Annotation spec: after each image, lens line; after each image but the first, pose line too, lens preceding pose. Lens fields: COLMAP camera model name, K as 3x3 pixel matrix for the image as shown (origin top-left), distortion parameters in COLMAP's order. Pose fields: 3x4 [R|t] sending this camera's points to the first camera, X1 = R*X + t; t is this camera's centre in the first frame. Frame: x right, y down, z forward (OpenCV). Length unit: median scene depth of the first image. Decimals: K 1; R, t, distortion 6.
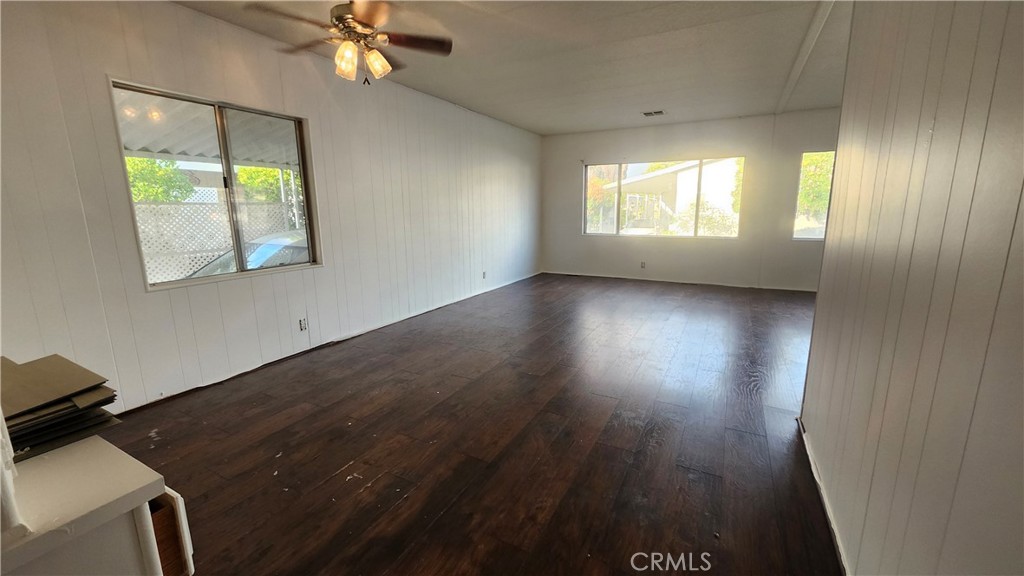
lens RADIAL K [[402.1, 0, 526.5], [0, 402.1, 283.4], [0, 0, 1]] dist [0.000752, 0.000044]
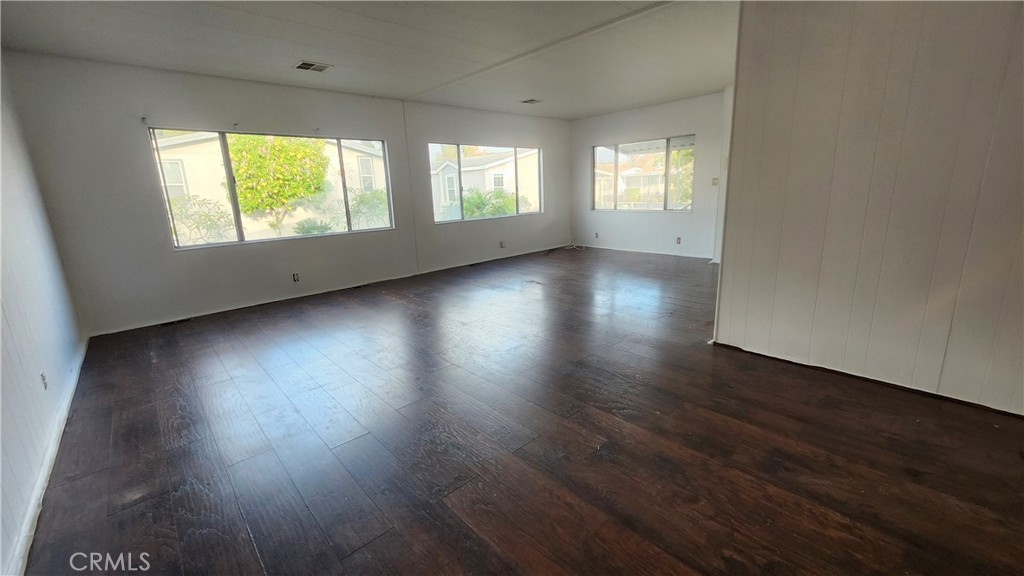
lens RADIAL K [[408.9, 0, 515.0], [0, 408.9, 271.1], [0, 0, 1]] dist [0.007977, 0.000104]
pose [[0.332930, -0.201286, 0.921217, -0.513079], [0.193434, 0.970753, 0.142202, -0.168071], [-0.922898, 0.130851, 0.362129, 0.706205]]
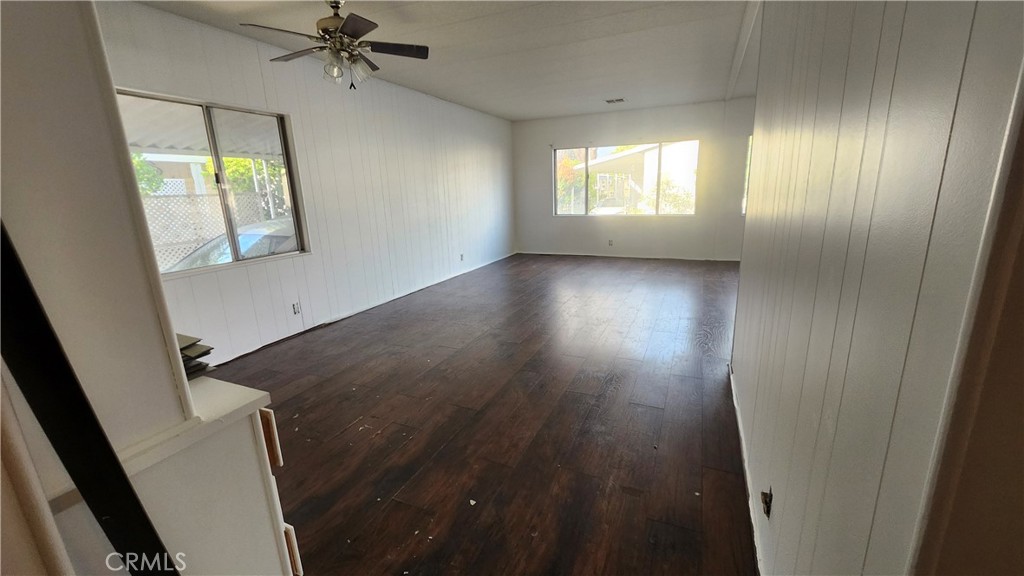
lens RADIAL K [[399.2, 0, 528.3], [0, 399.2, 279.7], [0, 0, 1]] dist [-0.000603, -0.000044]
pose [[0.997185, -0.038779, 0.064176, -0.001604], [0.036308, 0.998570, 0.039241, 0.005876], [-0.065605, -0.036800, 0.997167, -0.102030]]
